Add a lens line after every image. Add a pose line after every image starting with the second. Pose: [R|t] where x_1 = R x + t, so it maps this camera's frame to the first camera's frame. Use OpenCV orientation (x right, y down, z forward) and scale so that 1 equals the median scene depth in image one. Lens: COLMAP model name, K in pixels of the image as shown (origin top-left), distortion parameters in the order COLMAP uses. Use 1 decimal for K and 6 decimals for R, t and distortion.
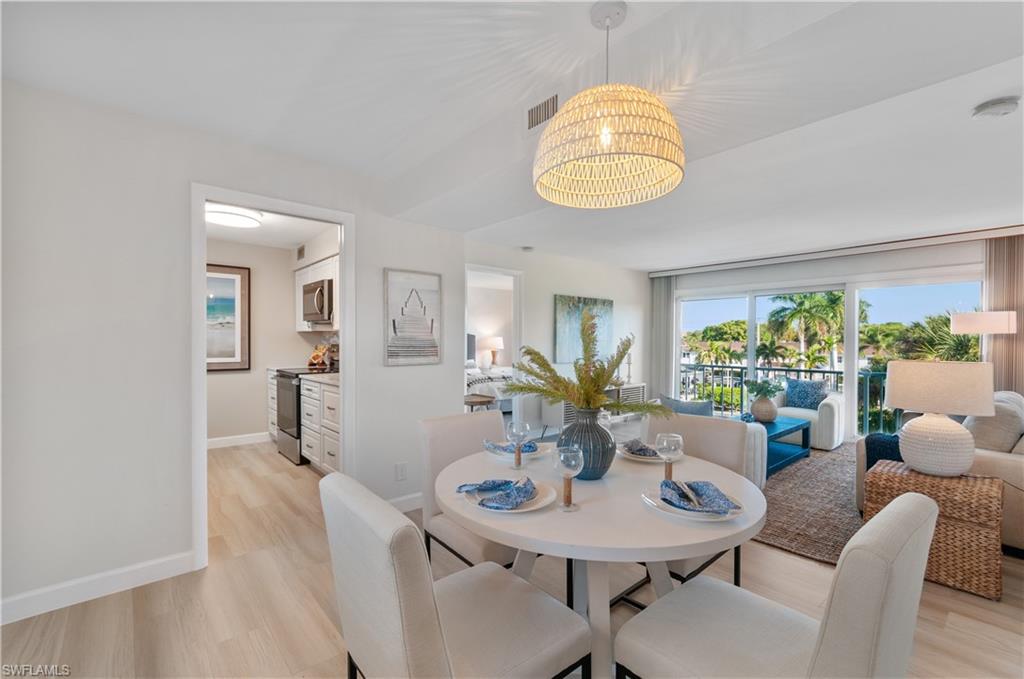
lens RADIAL K [[451.0, 0, 521.0], [0, 451.0, 344.5], [0, 0, 1]] dist [0.002322, 0.000474]
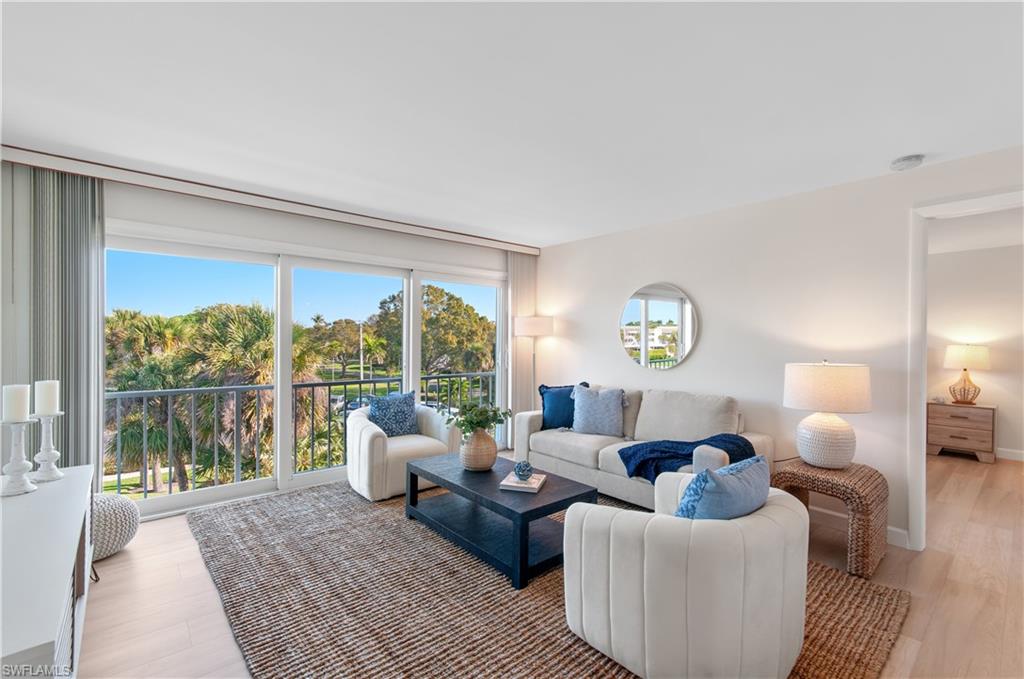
lens RADIAL K [[451.0, 0, 516.0], [0, 451.0, 345.1], [0, 0, 1]] dist [0.002322, 0.000474]
pose [[-0.005107, -0.015999, 0.999859, -0.089985], [0.002421, 0.999869, 0.016012, -0.014069], [-0.999984, 0.002502, -0.005067, 0.835376]]
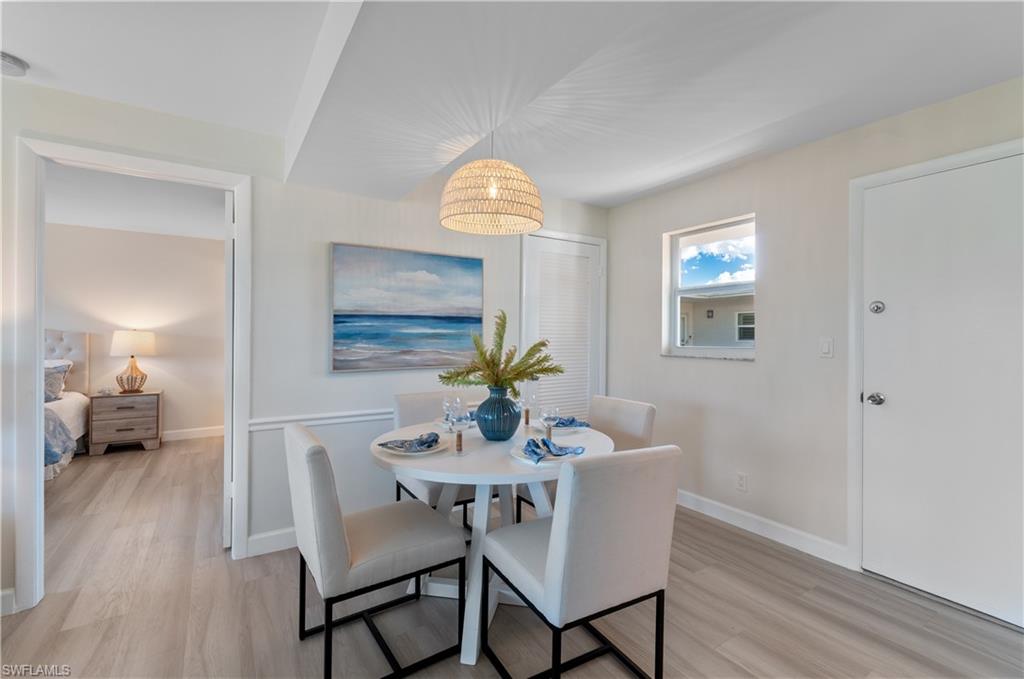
lens RADIAL K [[461.2, 0, 521.6], [0, 461.2, 333.5], [0, 0, 1]] dist [0.000349, 0.000541]
pose [[-0.991637, -0.012470, 0.128451, -0.032042], [-0.011758, 0.999911, 0.006294, -0.005756], [-0.128518, 0.004731, -0.991696, 0.700215]]
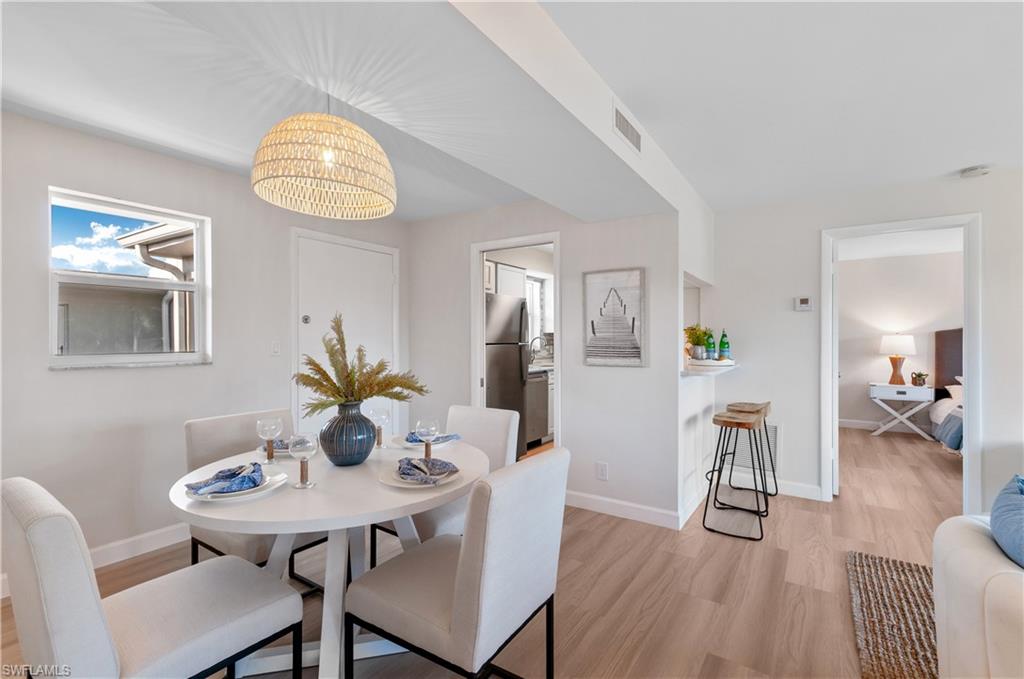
lens RADIAL K [[451.0, 0, 520.6], [0, 451.0, 339.2], [0, 0, 1]] dist [0.002322, 0.000474]
pose [[0.268529, -0.005395, -0.963257, 0.395187], [-0.009706, 0.999918, -0.008306, -0.001460], [0.963223, 0.011580, 0.268455, 0.333936]]
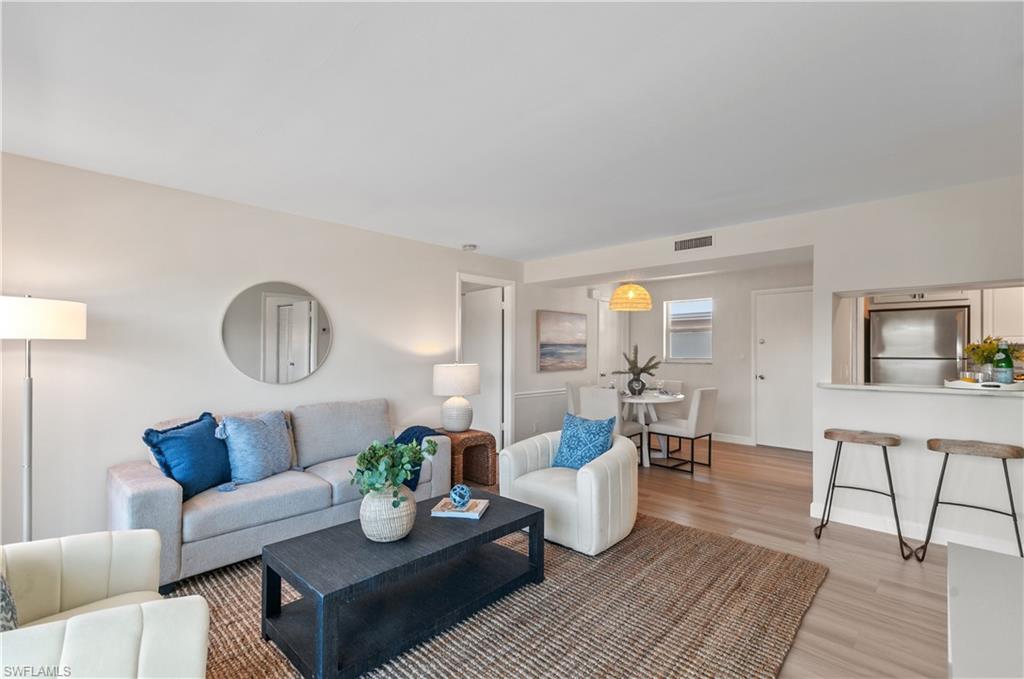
lens RADIAL K [[451.0, 0, 517.1], [0, 451.0, 354.5], [0, 0, 1]] dist [0.002322, 0.000474]
pose [[-0.995184, -0.005753, -0.097851, 0.398765], [-0.007500, 0.999819, 0.017493, -0.015113], [0.097733, 0.018143, -0.995047, 1.272449]]
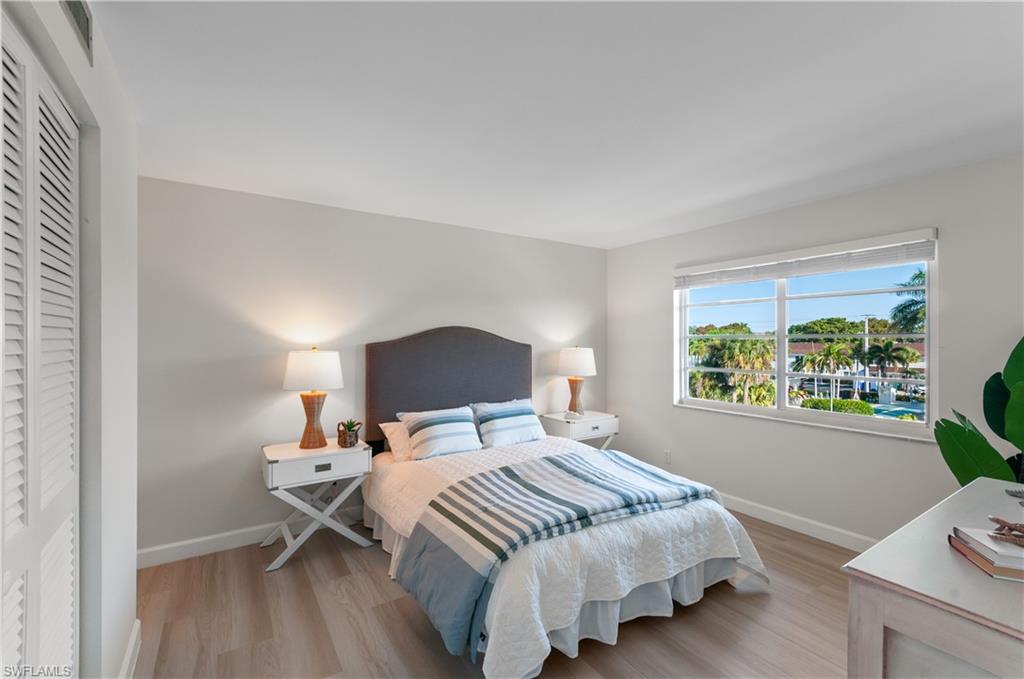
lens RADIAL K [[451.0, 0, 519.9], [0, 451.0, 339.9], [0, 0, 1]] dist [0.002322, 0.000474]
pose [[0.992390, -0.005448, -0.123018, -0.105928], [0.003885, 0.999909, -0.012939, -0.036729], [0.123077, 0.012363, 0.992320, 0.999844]]
